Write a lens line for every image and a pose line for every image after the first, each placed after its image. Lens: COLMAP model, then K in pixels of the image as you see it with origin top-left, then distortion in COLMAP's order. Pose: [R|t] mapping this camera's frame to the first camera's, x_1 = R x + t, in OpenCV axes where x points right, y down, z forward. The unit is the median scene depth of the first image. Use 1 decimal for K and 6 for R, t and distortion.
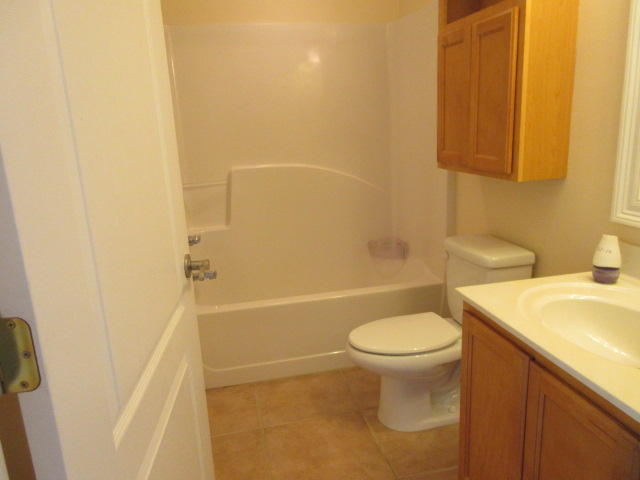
lens RADIAL K [[477.0, 0, 320.0], [0, 477.0, 240.0], [0, 0, 1]] dist [0.002220, 0.001498]
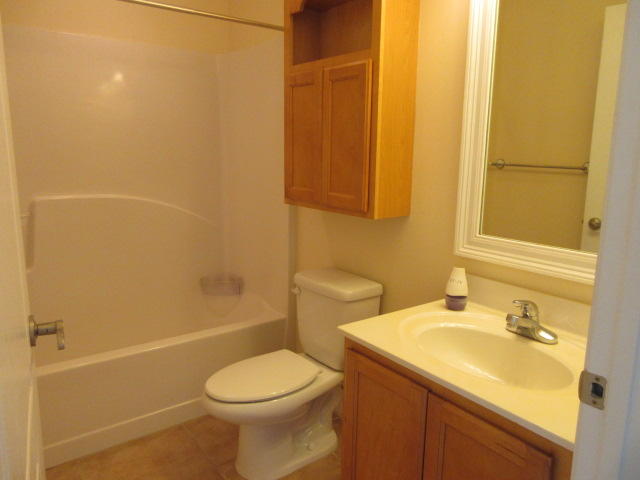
lens RADIAL K [[477.0, 0, 320.0], [0, 477.0, 240.0], [0, 0, 1]] dist [0.002220, 0.001498]
pose [[0.908713, -0.015502, 0.417133, -0.128169], [0.041125, 0.997773, -0.052511, -0.022707], [-0.415390, 0.064872, 0.907327, 0.077763]]
